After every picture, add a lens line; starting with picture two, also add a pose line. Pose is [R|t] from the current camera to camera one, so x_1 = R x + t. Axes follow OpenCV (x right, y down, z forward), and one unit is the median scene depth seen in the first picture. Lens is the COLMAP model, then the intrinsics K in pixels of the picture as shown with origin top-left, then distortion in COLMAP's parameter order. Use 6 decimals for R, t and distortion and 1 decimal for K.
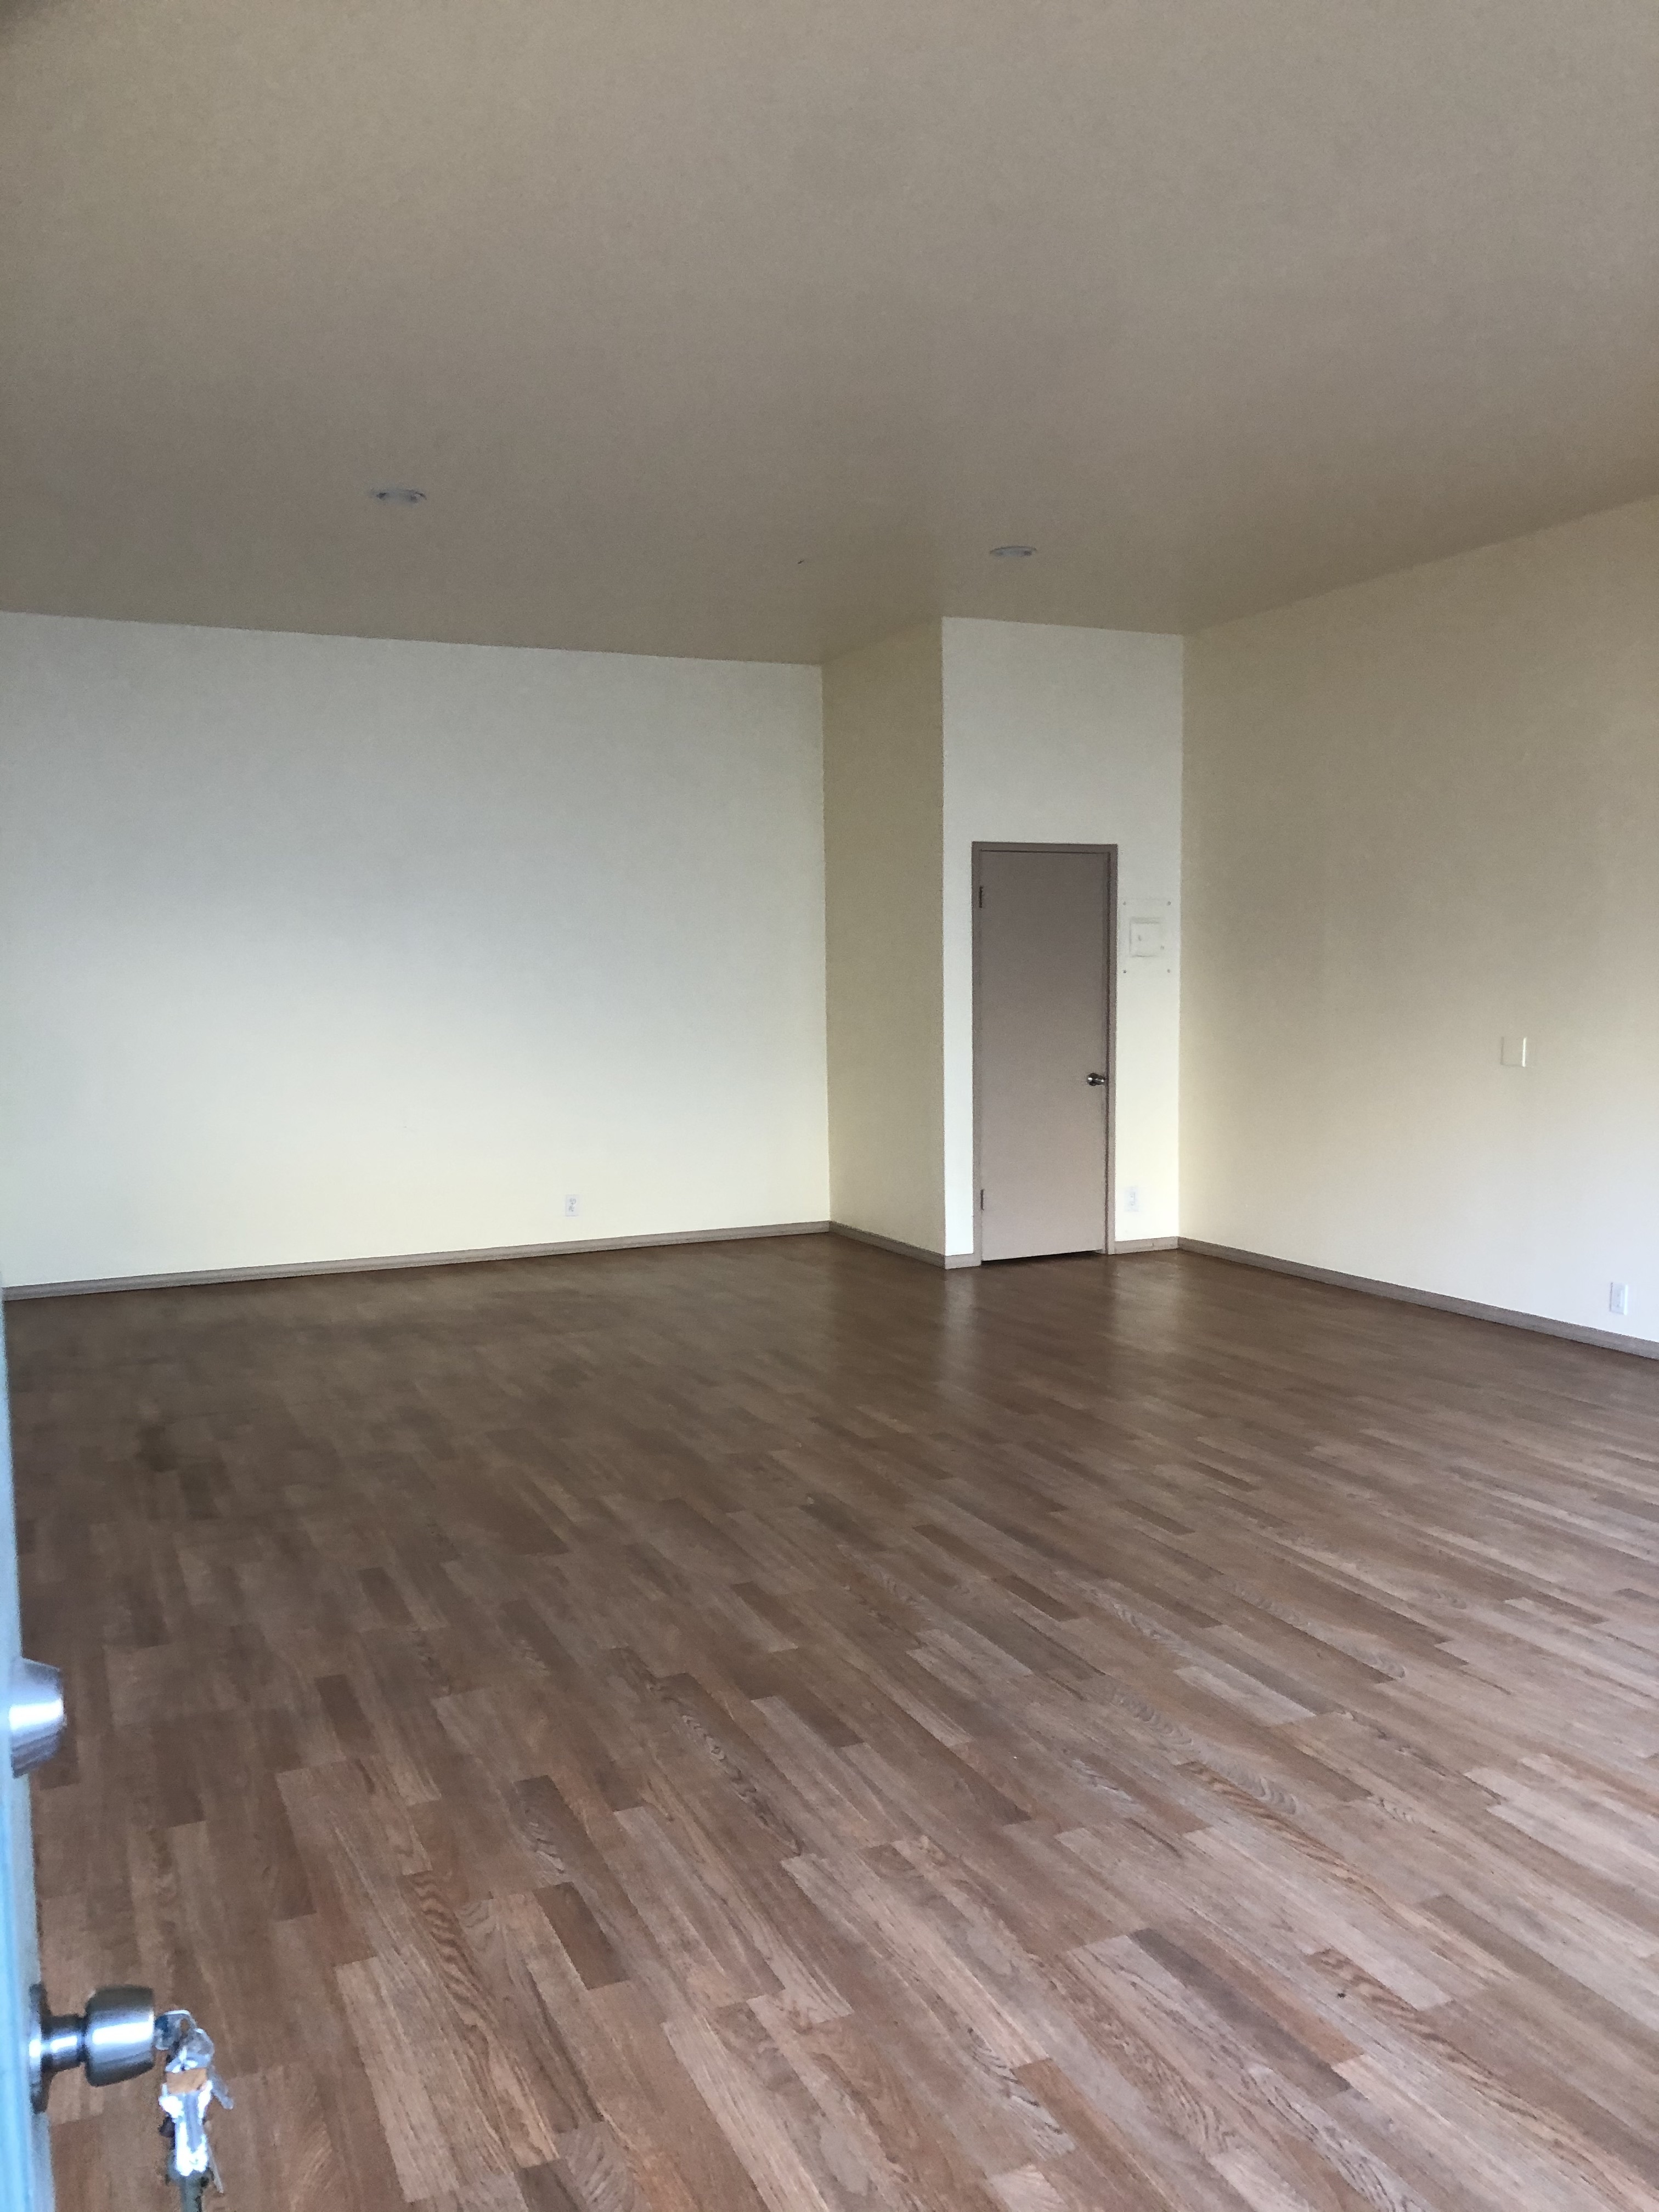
lens RADIAL K [[1788.8, 0, 869.6], [0, 1788.8, 1111.3], [0, 0, 1]] dist [0.028595, 0.000005]
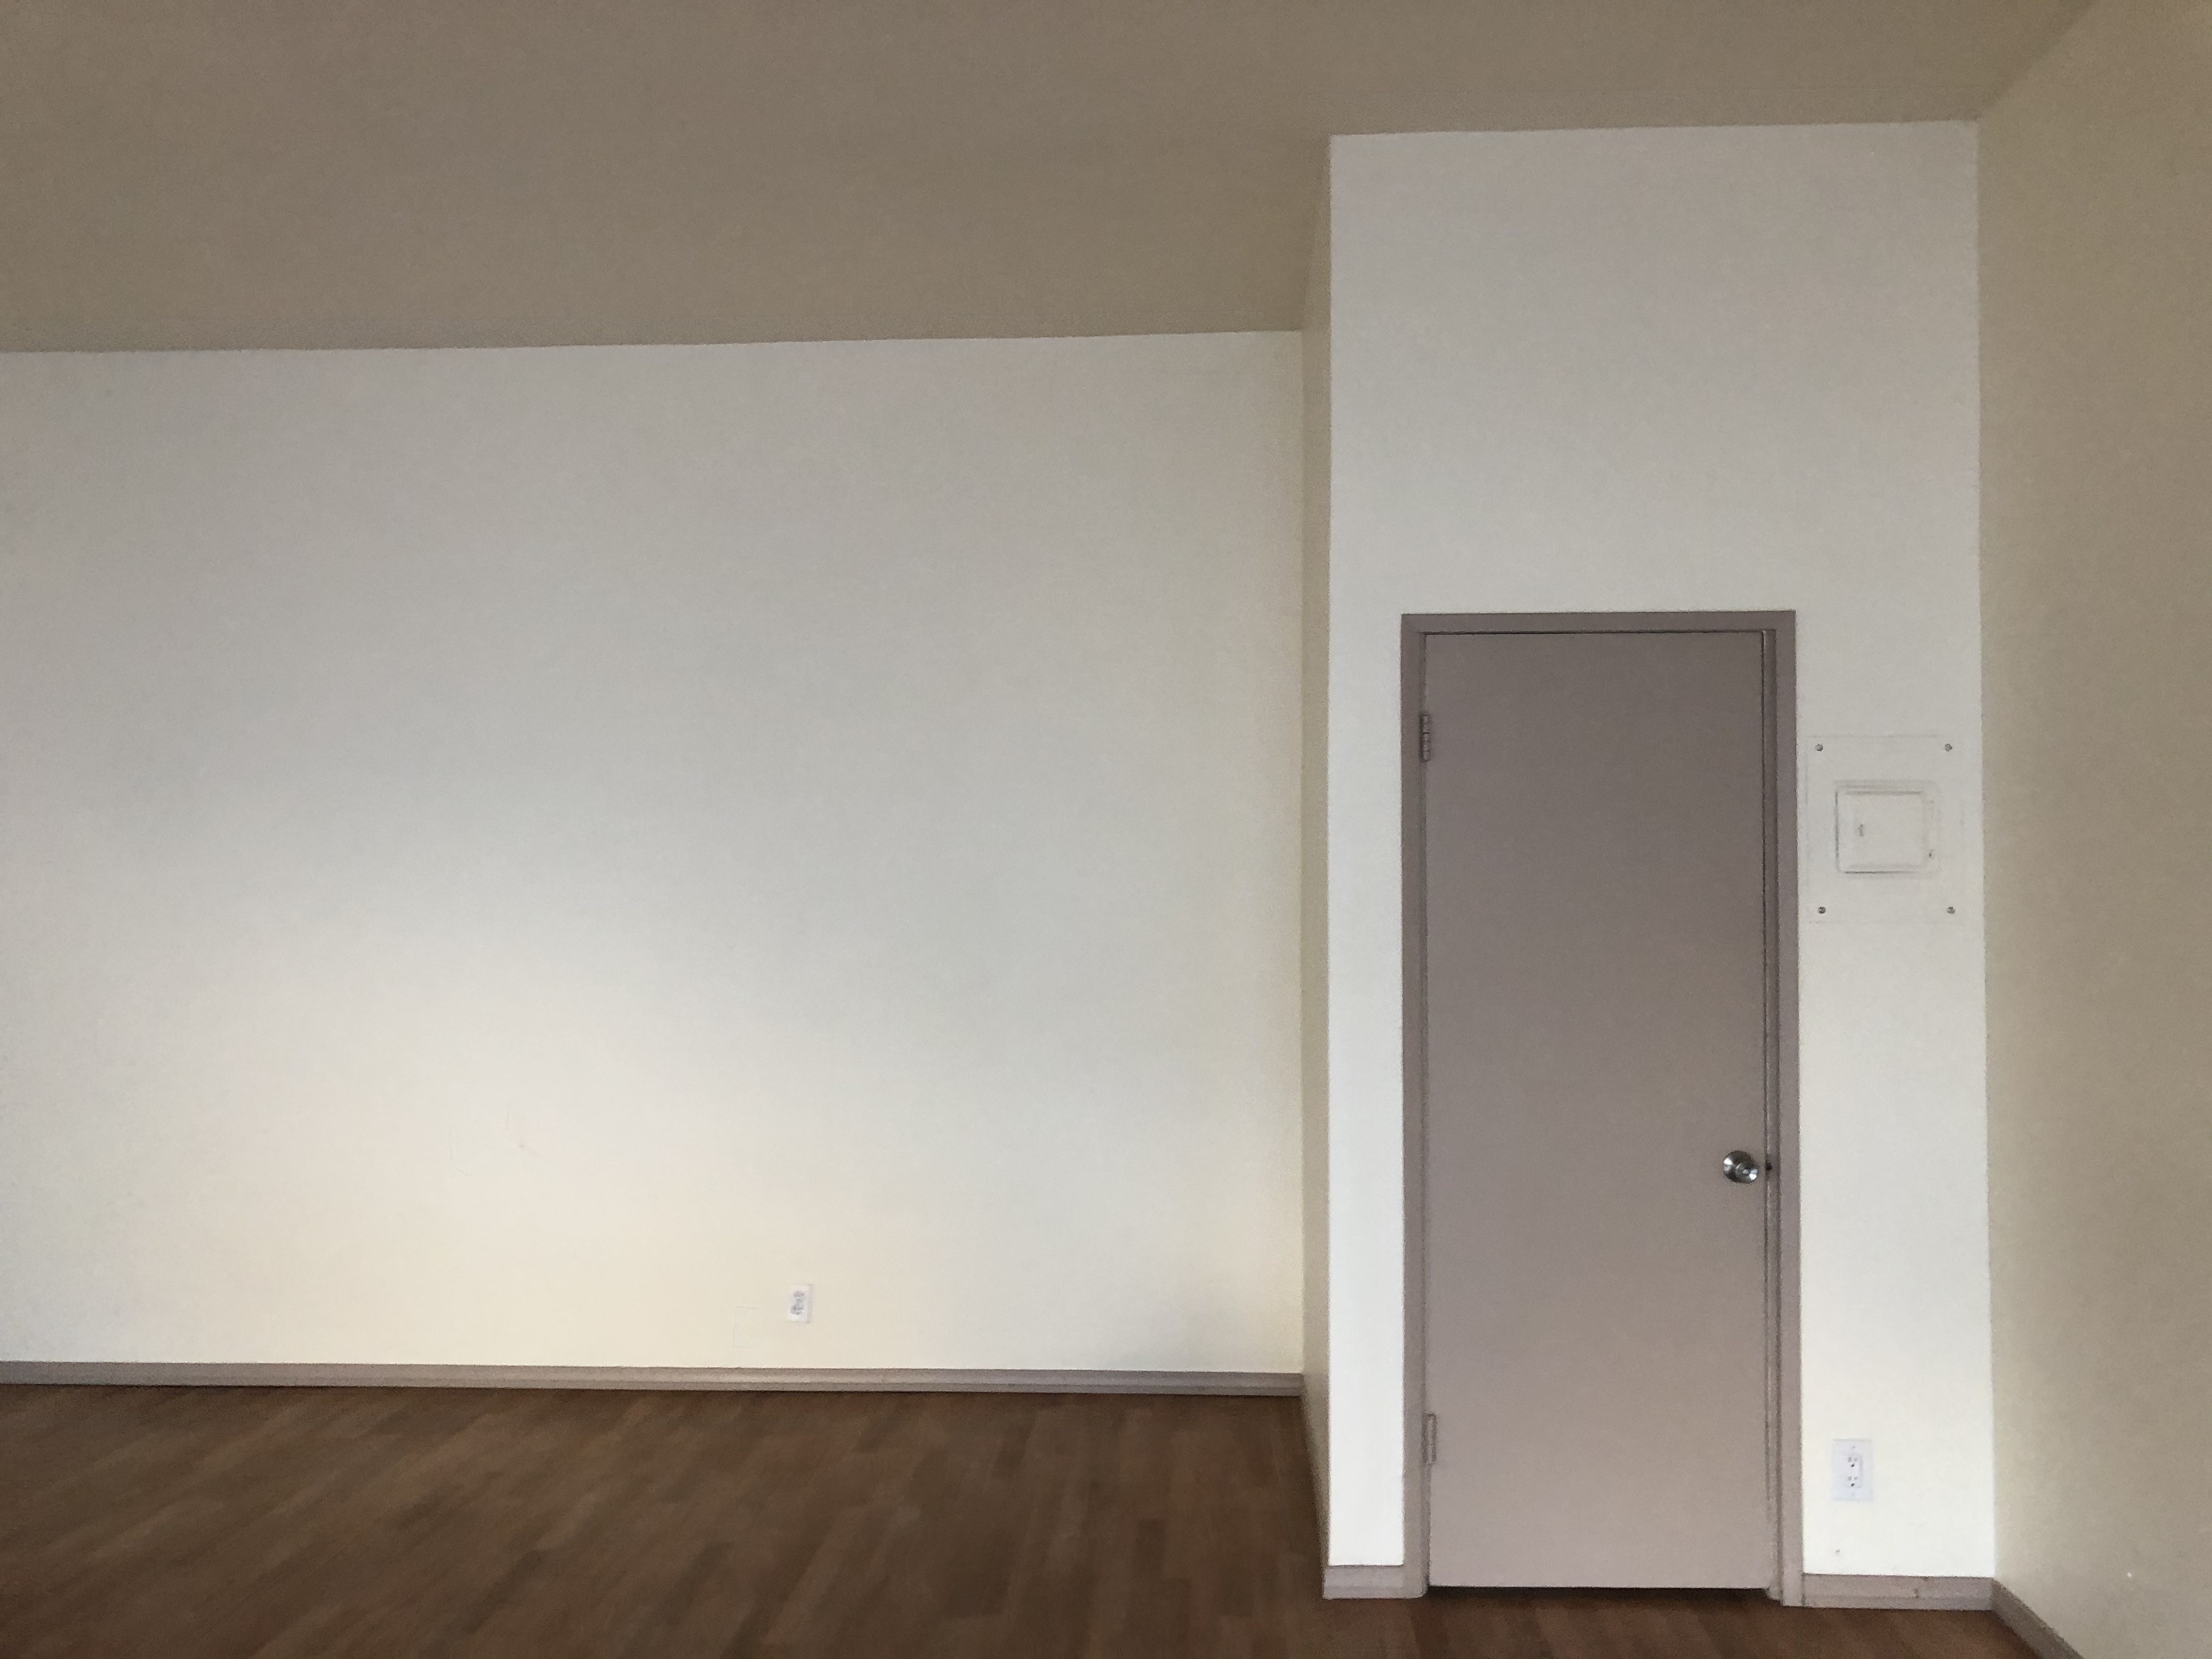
lens RADIAL K [[1788.8, 0, 1106.0], [0, 1788.8, 829.5], [0, 0, 1]] dist [0.028595, 0.000005]
pose [[0.884224, -0.008944, -0.466977, 0.537777], [-0.047905, 0.992807, -0.109723, -0.120318], [0.464599, 0.119390, 0.877436, 1.556555]]
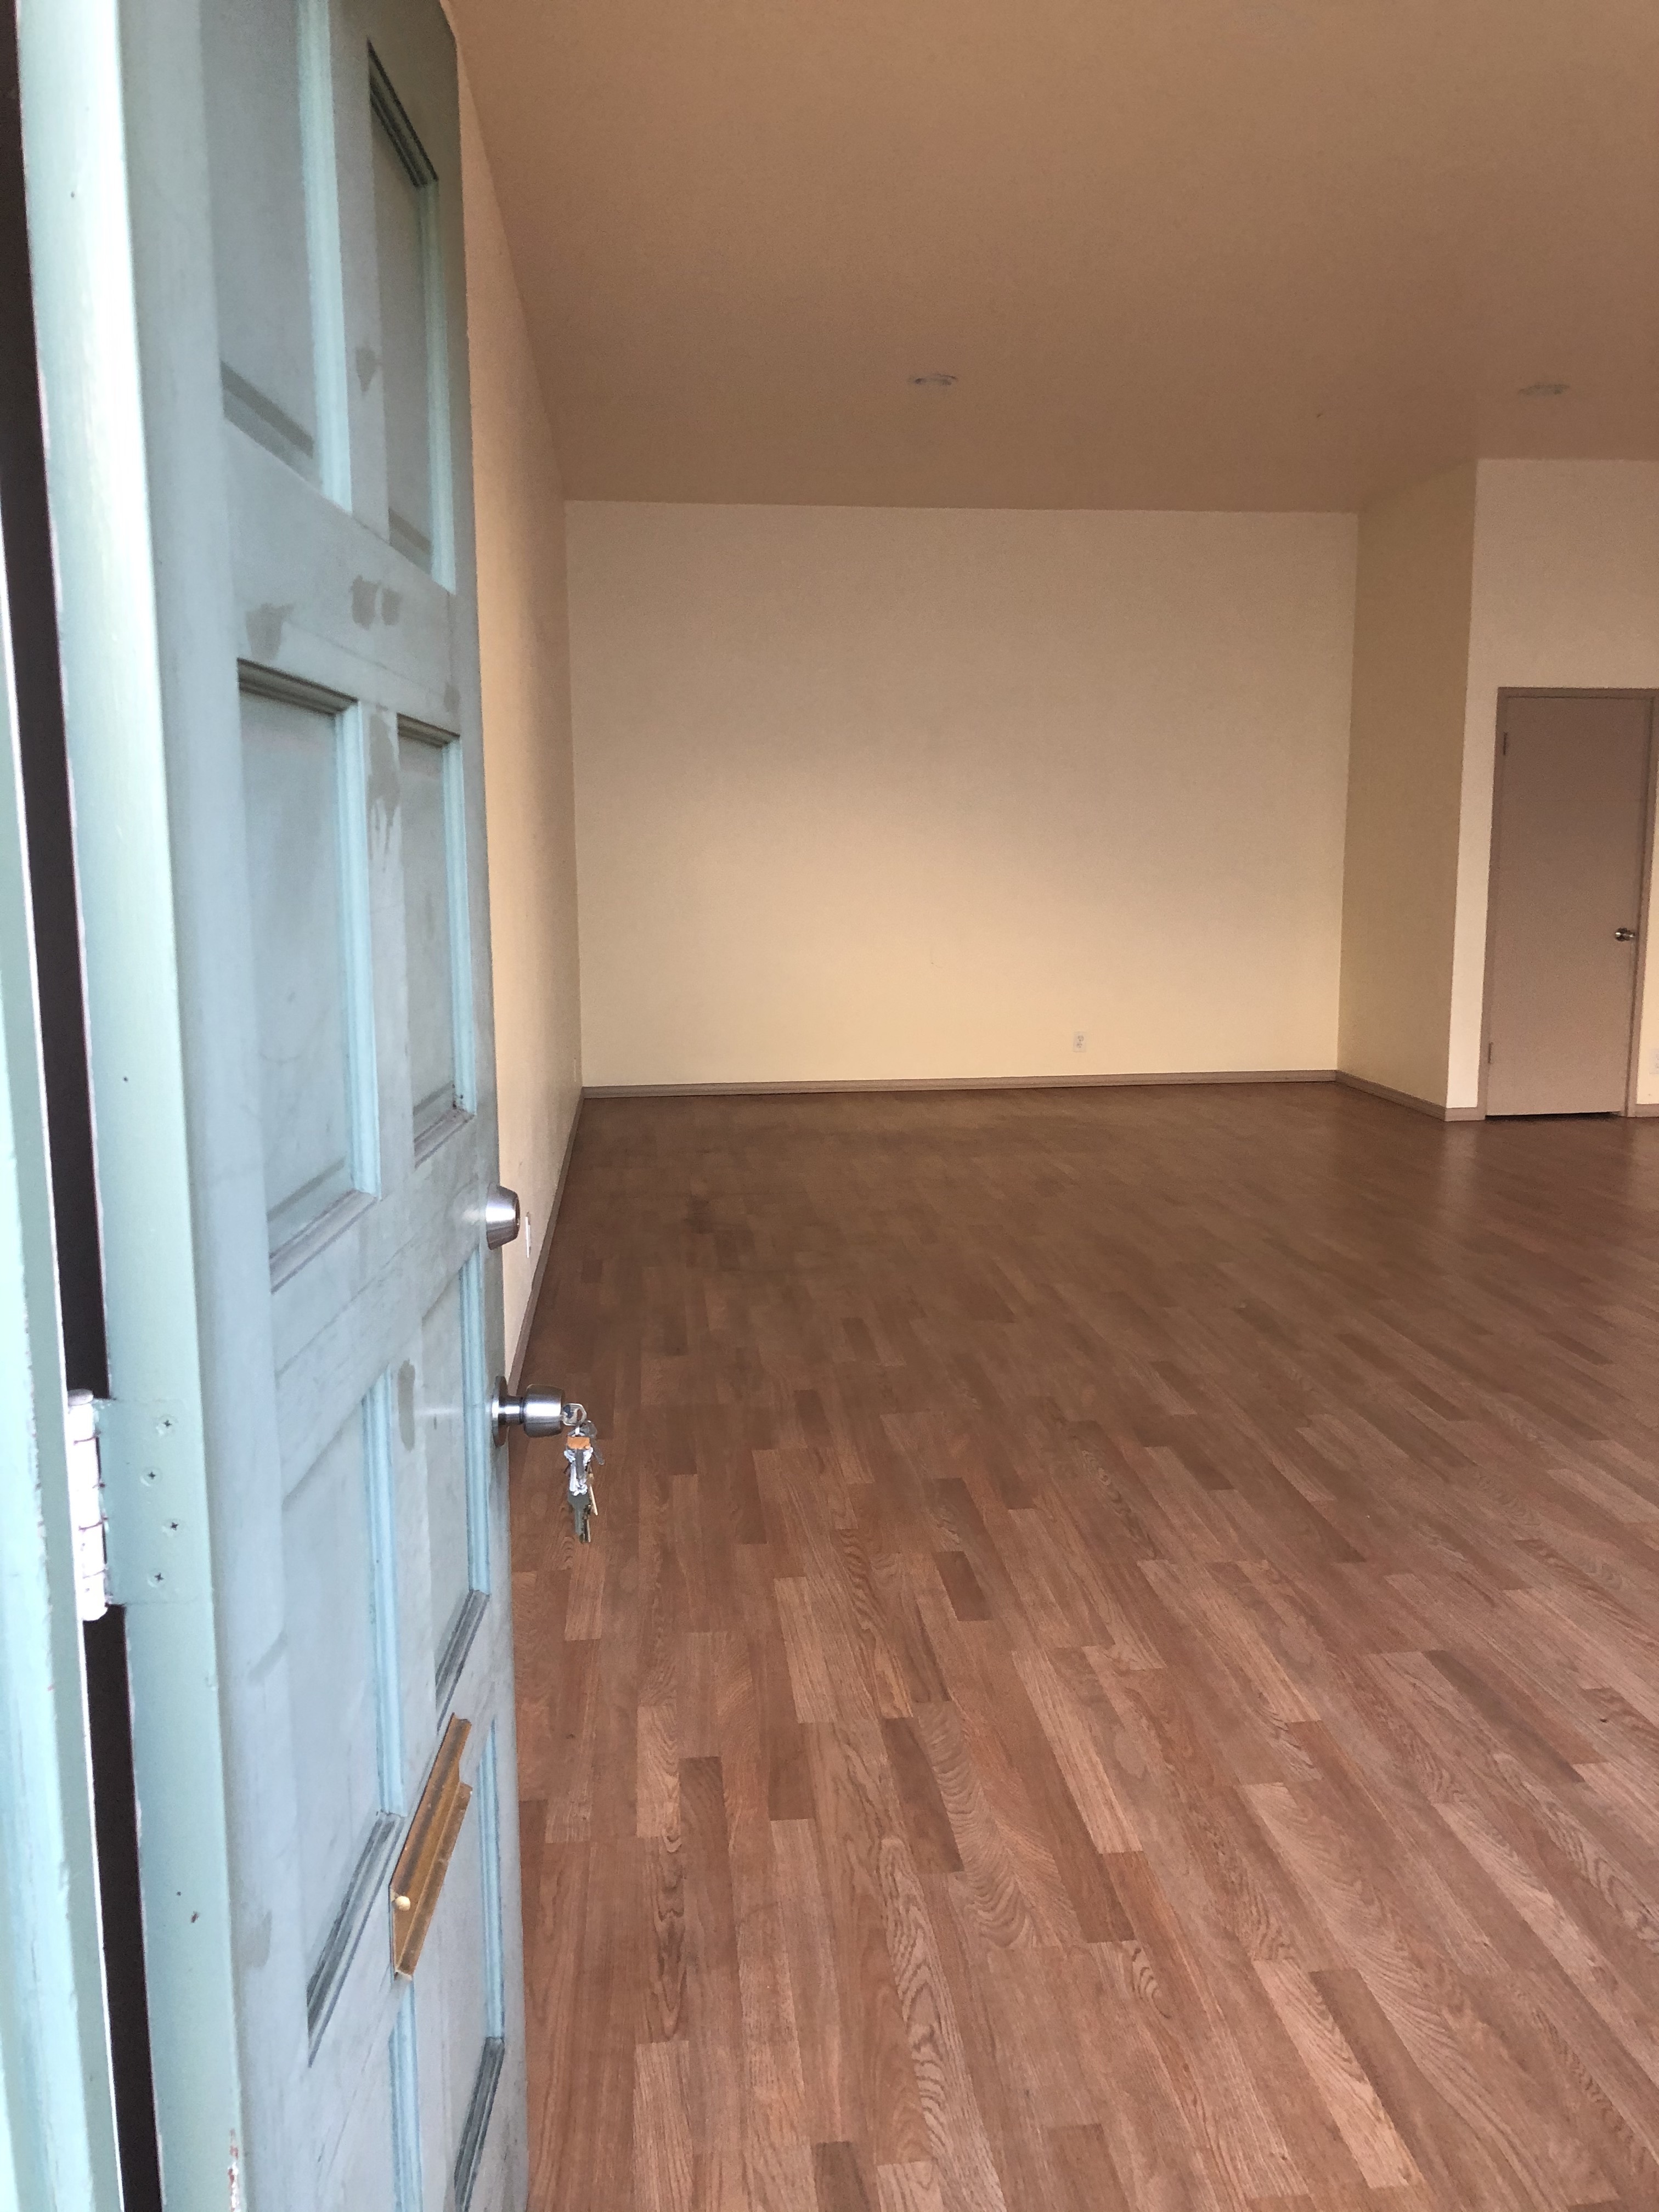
lens RADIAL K [[1788.8, 0, 869.6], [0, 1788.8, 1111.3], [0, 0, 1]] dist [0.028595, 0.000005]
pose [[0.949469, 0.056901, -0.308661, 0.124188], [-0.032904, 0.996056, 0.082403, 0.028414], [0.312133, -0.068083, 0.947596, -0.146411]]
